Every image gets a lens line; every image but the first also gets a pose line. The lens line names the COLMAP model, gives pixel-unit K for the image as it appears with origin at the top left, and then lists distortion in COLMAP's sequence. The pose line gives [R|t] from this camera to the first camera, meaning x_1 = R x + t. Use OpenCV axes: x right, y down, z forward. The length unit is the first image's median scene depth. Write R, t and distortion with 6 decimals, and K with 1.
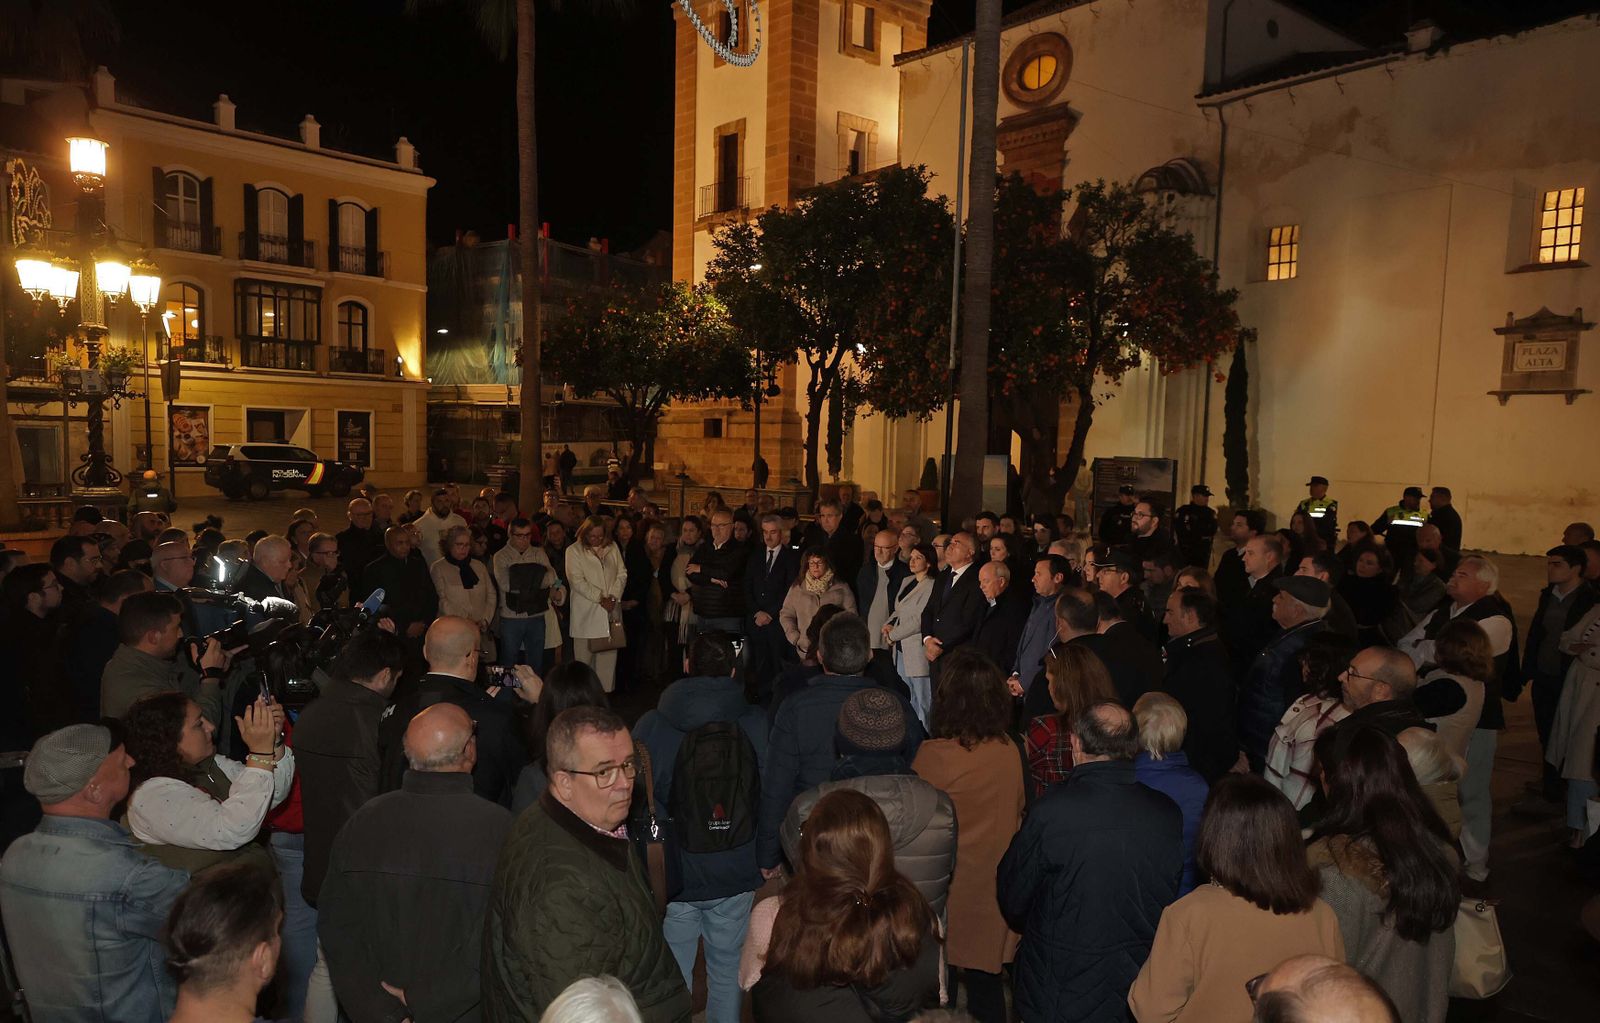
lens RADIAL K [[1214.4, 0, 766.4], [0, 1214.4, 564.1], [0, 0, 1]] dist [0.011968, 0.000778]
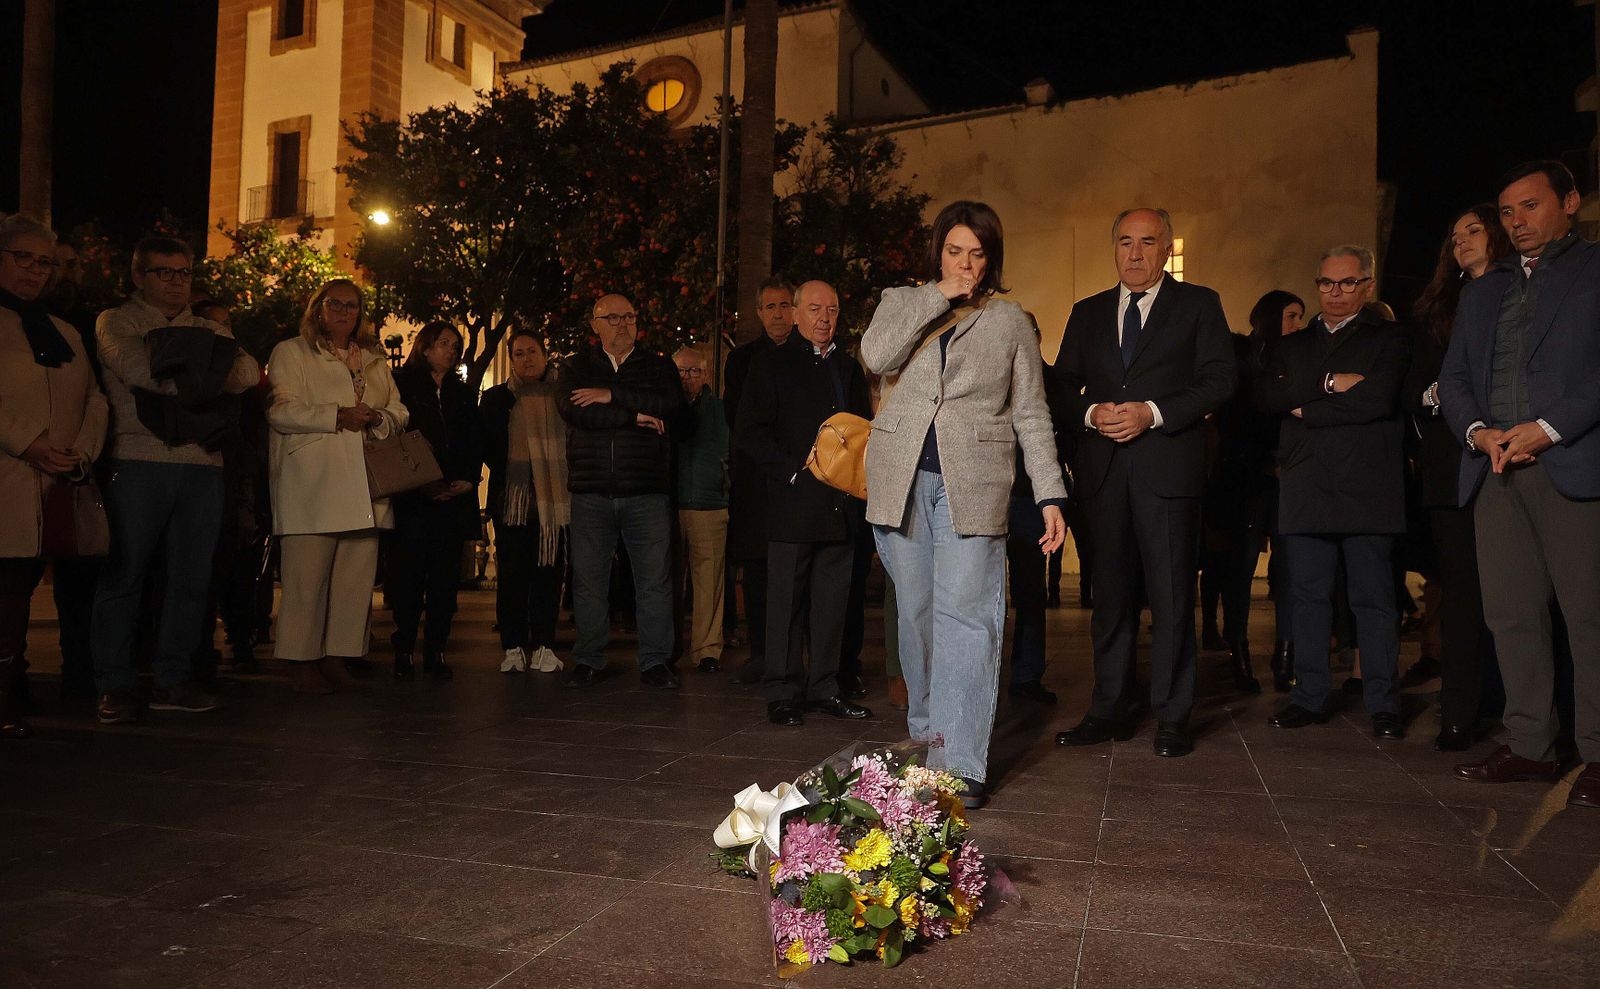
lens RADIAL K [[1161.3, 0, 799.5], [0, 1161.3, 496.4], [0, 0, 1]] dist [-0.001468, 0.012963]
pose [[0.900746, 0.019032, 0.433929, -0.059437], [0.053560, 0.986548, -0.154450, 0.043031], [-0.431032, 0.162361, 0.887610, 0.179334]]
